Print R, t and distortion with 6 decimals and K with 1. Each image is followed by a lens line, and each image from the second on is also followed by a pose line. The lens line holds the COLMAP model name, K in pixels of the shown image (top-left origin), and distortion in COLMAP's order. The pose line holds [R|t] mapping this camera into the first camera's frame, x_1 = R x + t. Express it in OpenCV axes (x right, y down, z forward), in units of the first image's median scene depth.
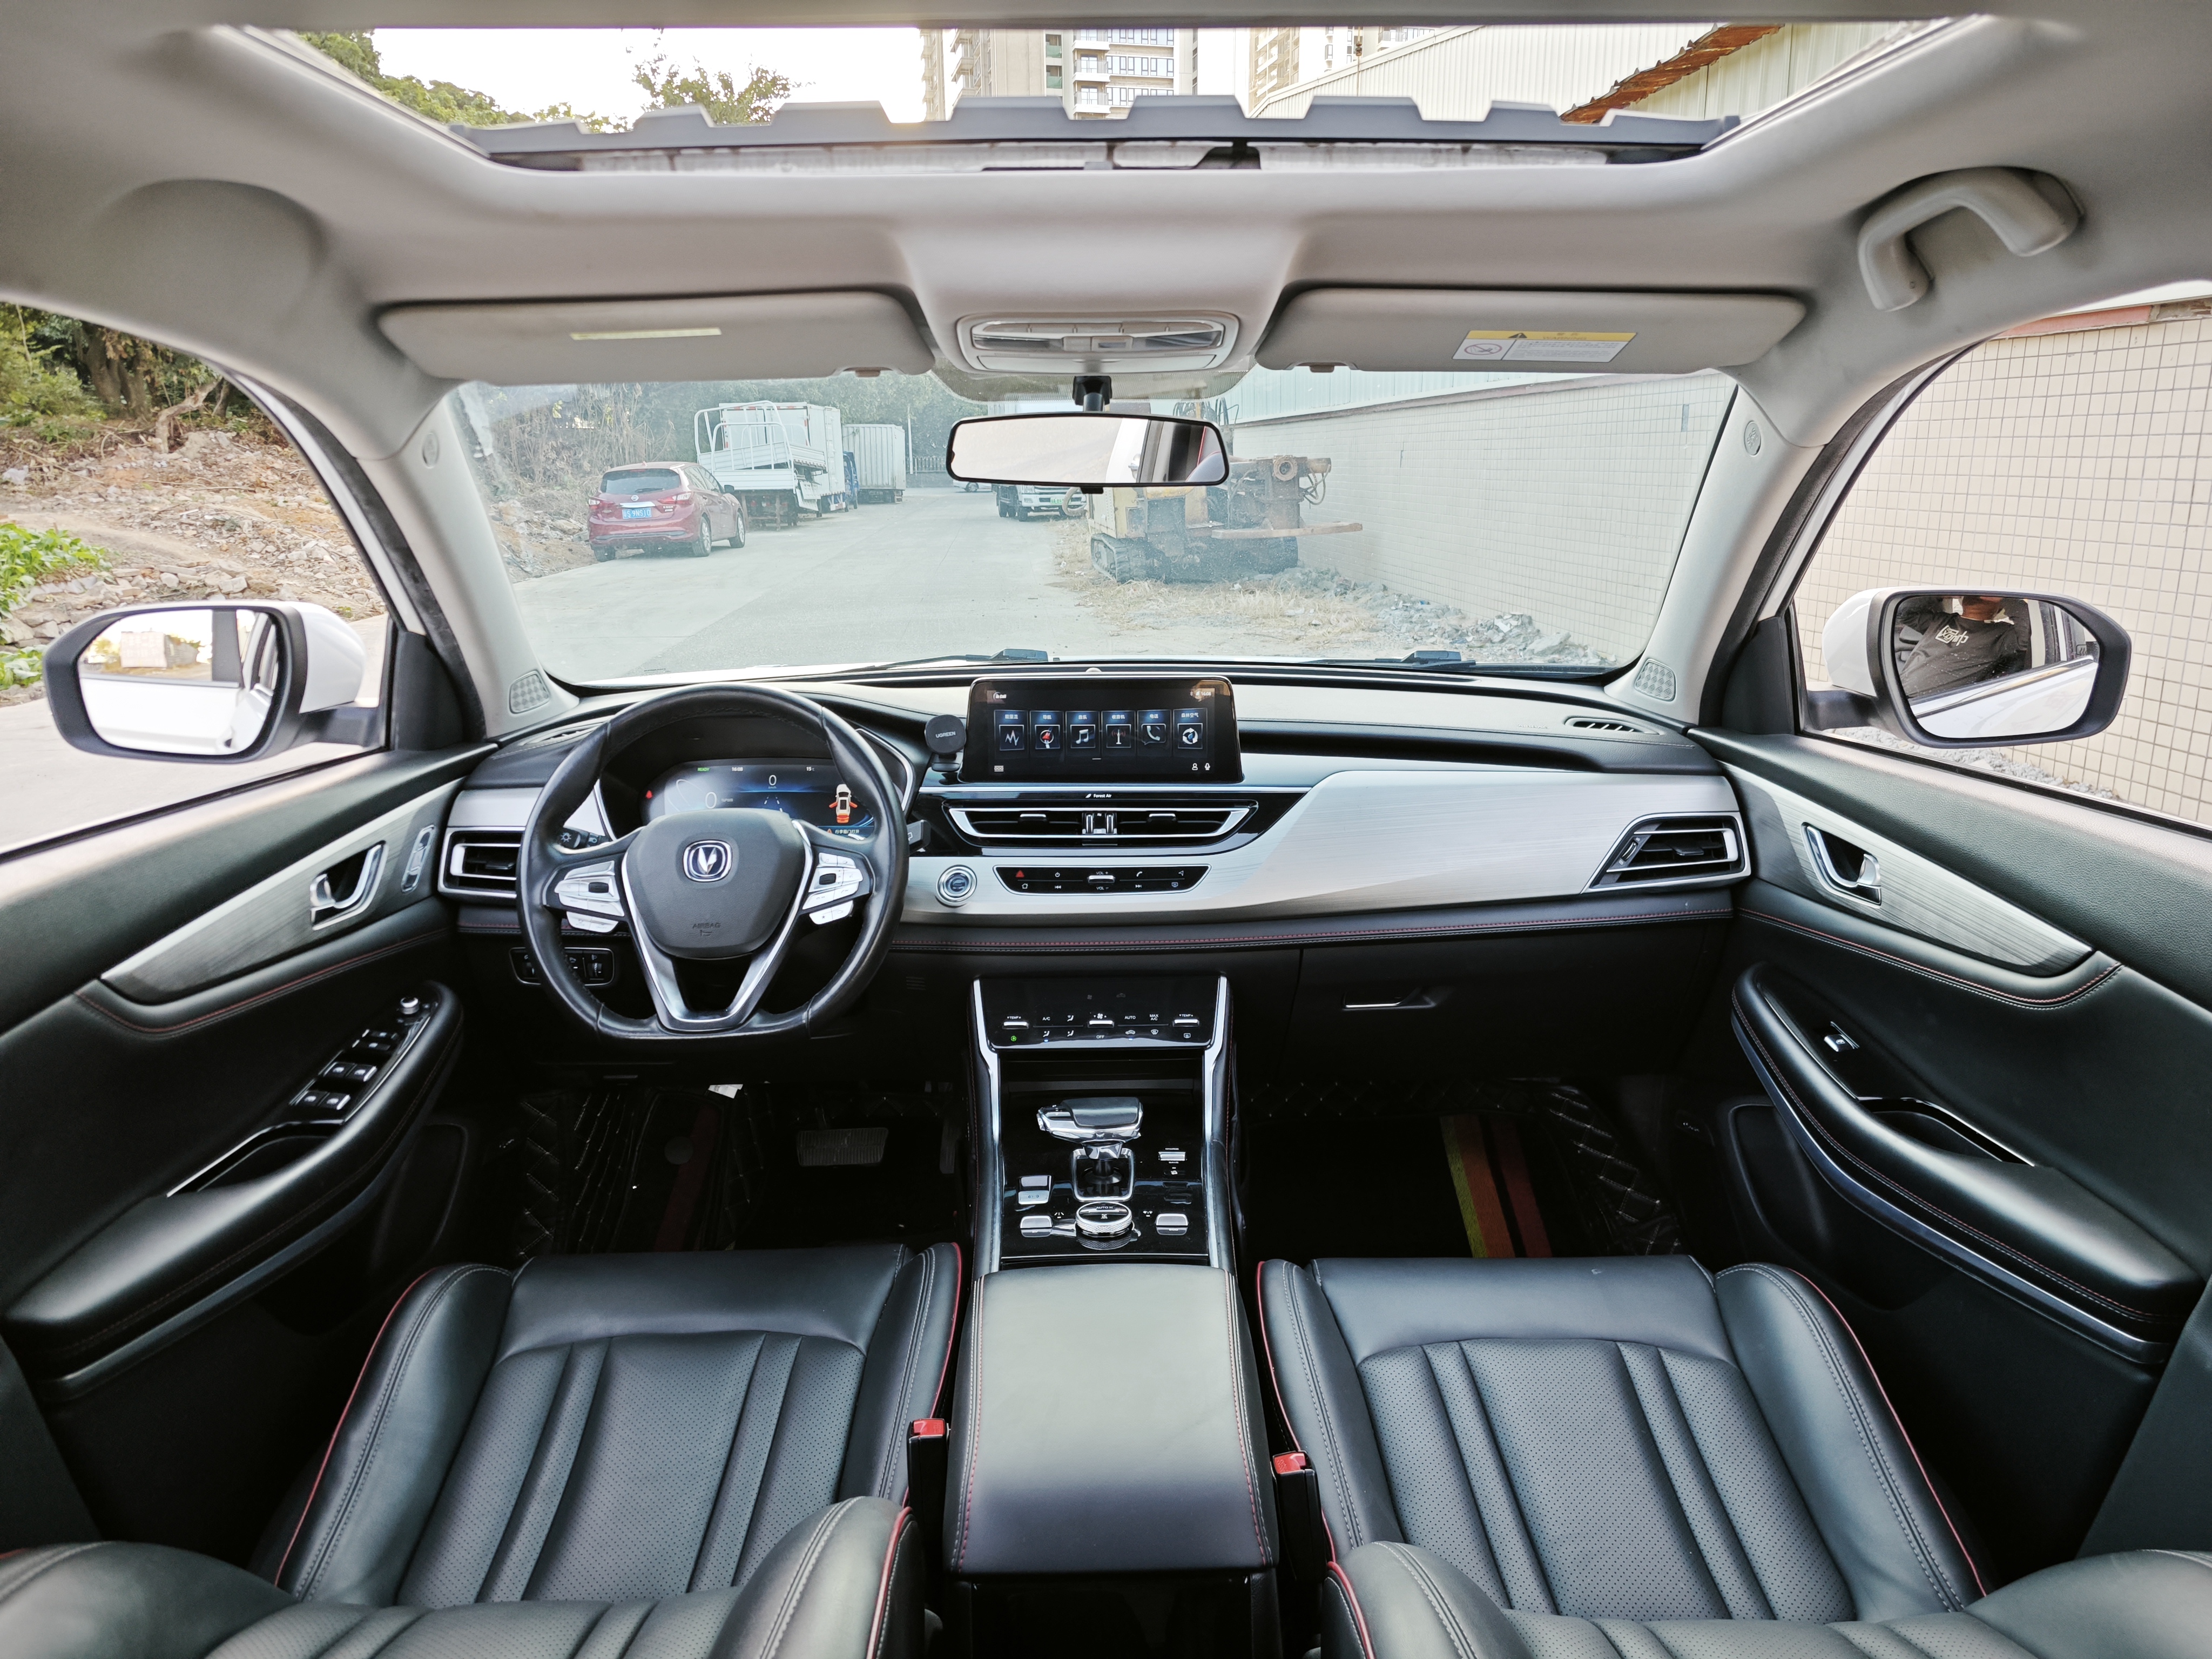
lens RADIAL K [[1466.9, 0, 1103.3], [0, 1466.9, 800.1], [0, 0, 1]] dist [0.041615, -0.030178]
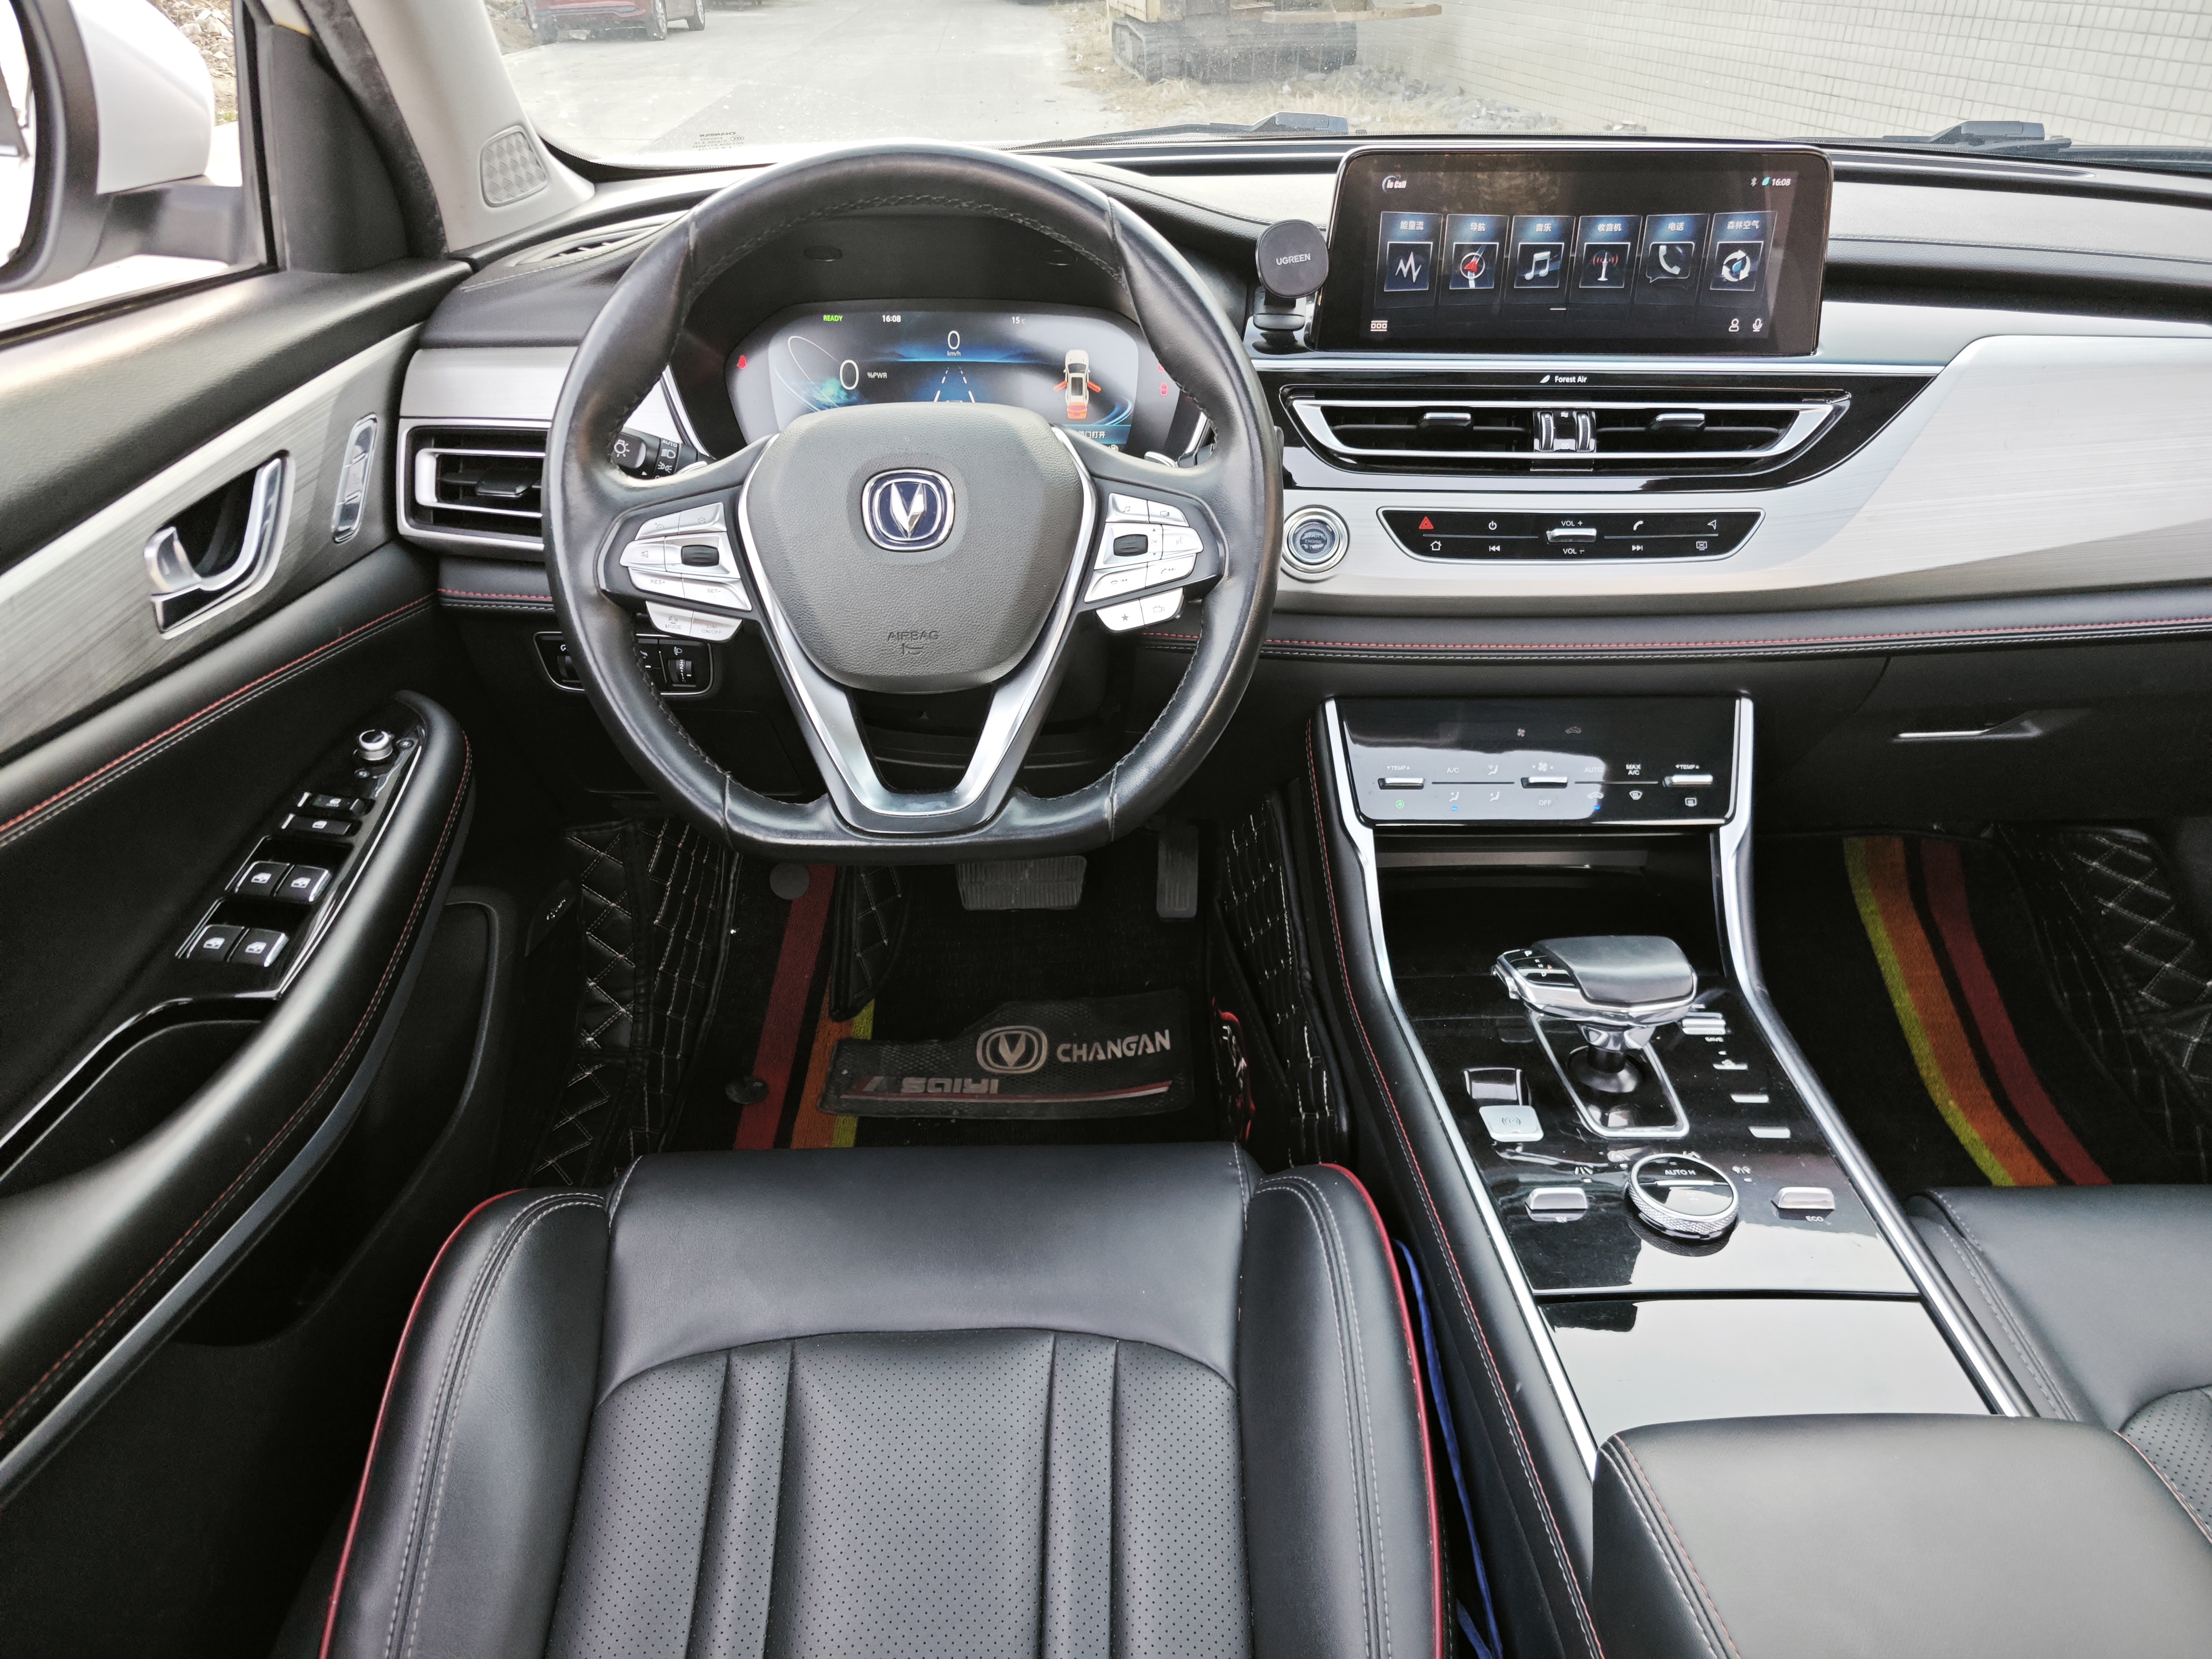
lens RADIAL K [[1466.9, 0, 1103.3], [0, 1466.9, 800.1], [0, 0, 1]] dist [0.041615, -0.030178]
pose [[0.999880, 0.011131, 0.010786, -0.183921], [-0.013827, 0.955036, 0.296167, -0.014039], [-0.007005, -0.296280, 0.955075, 0.423545]]
